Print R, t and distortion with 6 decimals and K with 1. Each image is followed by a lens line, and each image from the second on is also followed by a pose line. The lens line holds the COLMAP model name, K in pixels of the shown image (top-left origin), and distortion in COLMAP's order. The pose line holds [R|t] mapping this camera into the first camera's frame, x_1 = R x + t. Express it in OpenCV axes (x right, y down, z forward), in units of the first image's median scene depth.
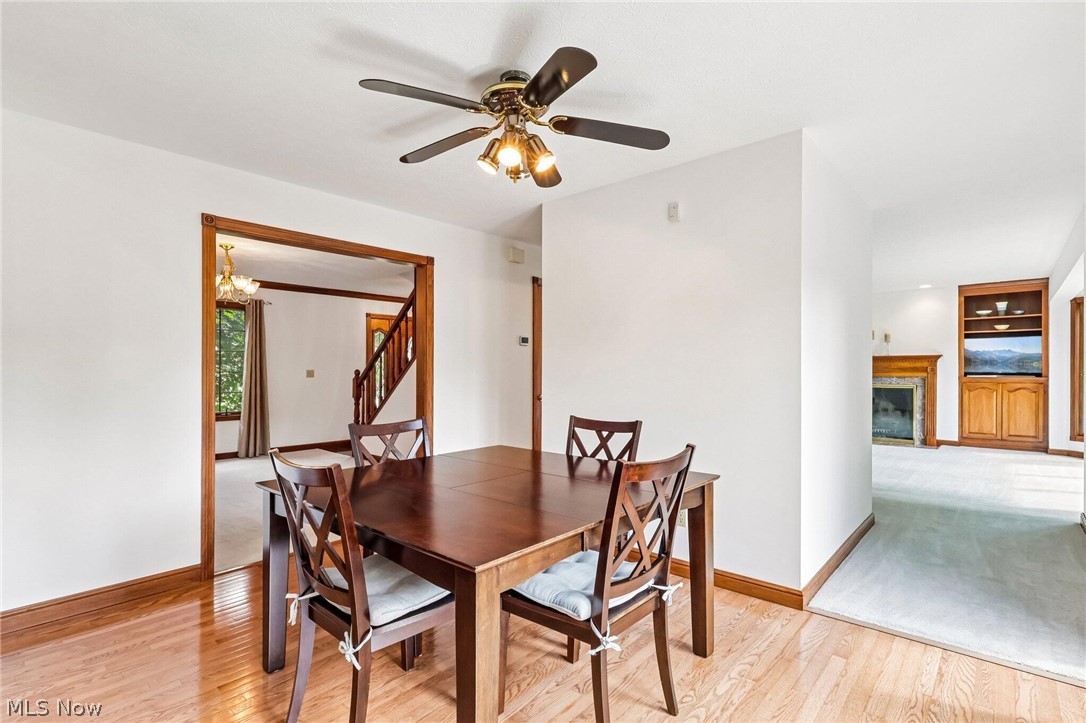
lens RADIAL K [[520.7, 0, 544.8], [0, 520.7, 367.9], [0, 0, 1]] dist [-0.002951, 0.003545]
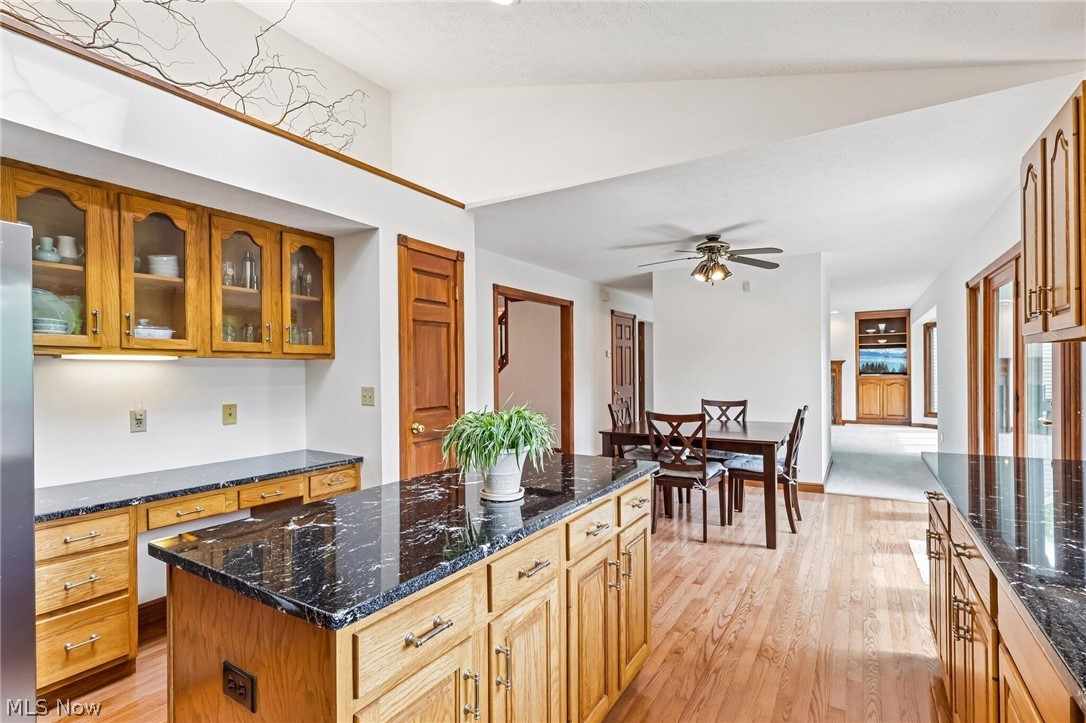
lens RADIAL K [[520.7, 0, 538.5], [0, 520.7, 370.3], [0, 0, 1]] dist [-0.002951, 0.003545]
pose [[0.985628, -0.007384, 0.168769, -0.356290], [0.007377, 0.999973, 0.000668, -0.006243], [-0.168770, 0.000586, 0.985655, -0.306524]]
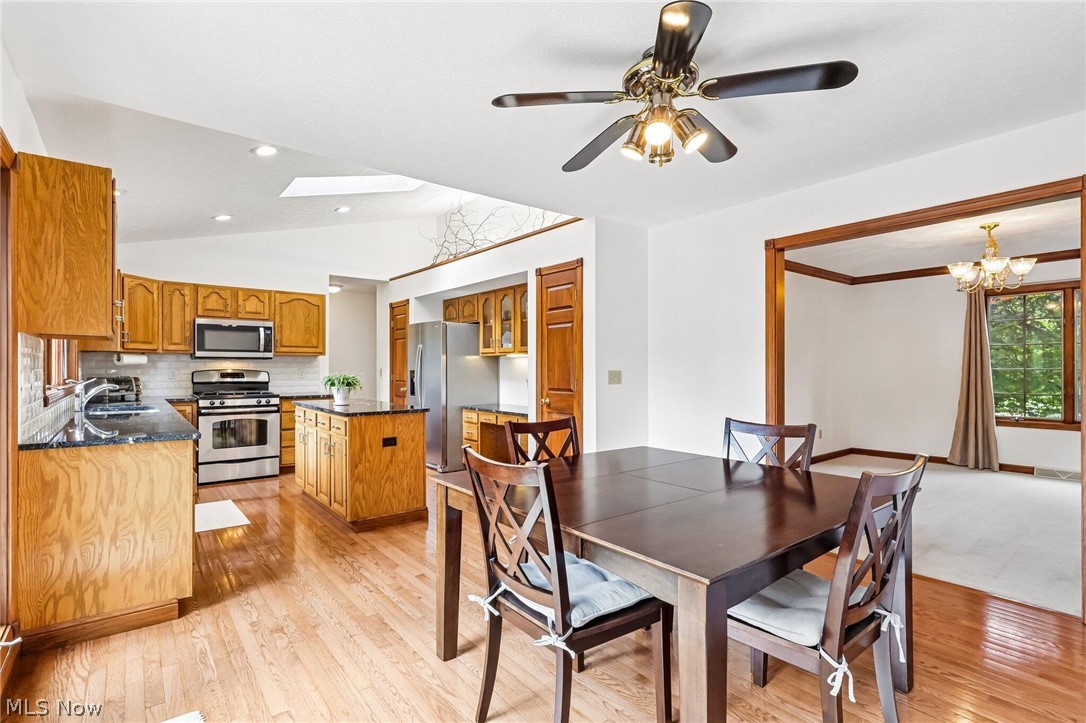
lens RADIAL K [[520.7, 0, 545.2], [0, 520.7, 369.2], [0, 0, 1]] dist [-0.002951, 0.003545]
pose [[-0.166301, 0.007441, -0.986047, 0.281219], [0.000624, 0.999972, 0.007441, -0.000296], [0.986075, 0.000622, -0.166301, 0.300014]]
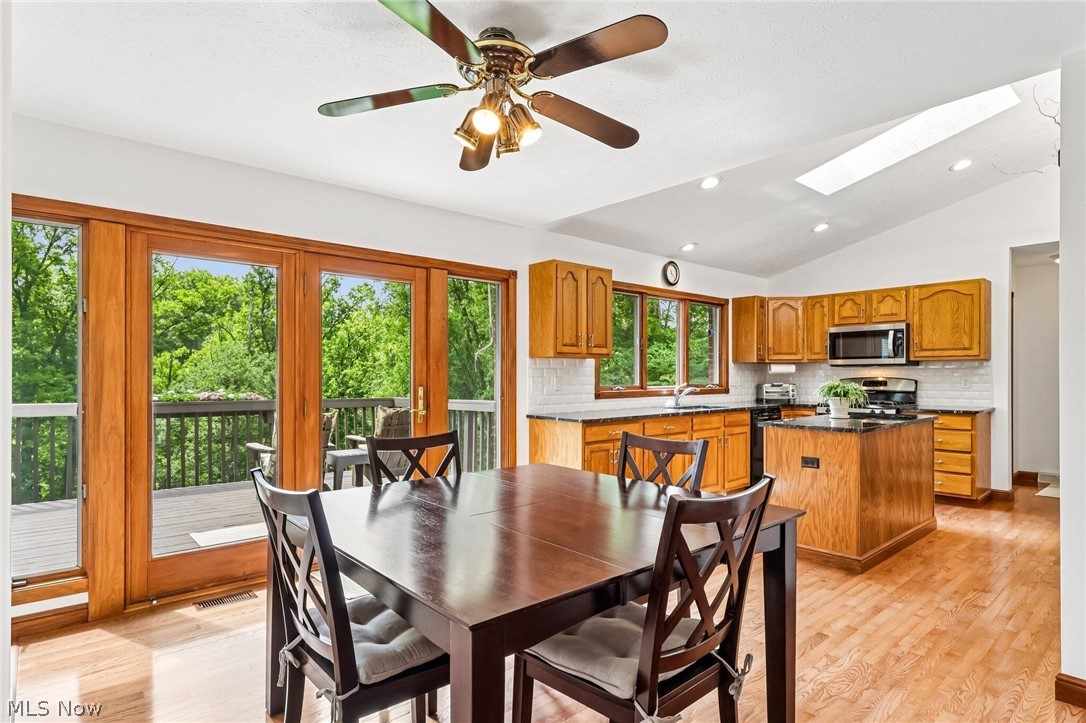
lens RADIAL K [[572.6, 0, 539.5], [0, 572.6, 378.2], [0, 0, 1]] dist [0.001216, -0.002248]
pose [[-0.991885, 0.007129, 0.126938, -0.083791], [0.007371, 0.999972, 0.001442, 0.002636], [-0.126925, 0.002366, -0.991910, 0.606578]]
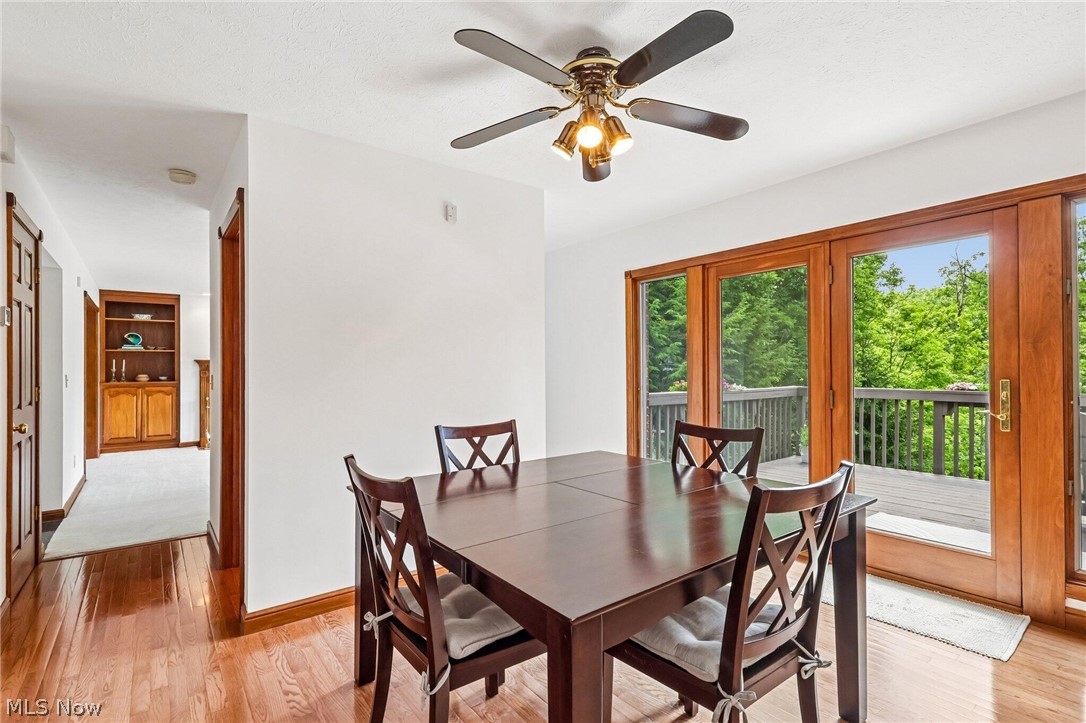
lens RADIAL K [[520.7, 0, 535.3], [0, 520.7, 365.3], [0, 0, 1]] dist [-0.002951, 0.003545]
pose [[0.202566, 0.008189, 0.979234, -0.315547], [0.007001, 0.999927, -0.009810, 0.002215], [-0.979244, 0.008843, 0.202494, 0.293633]]
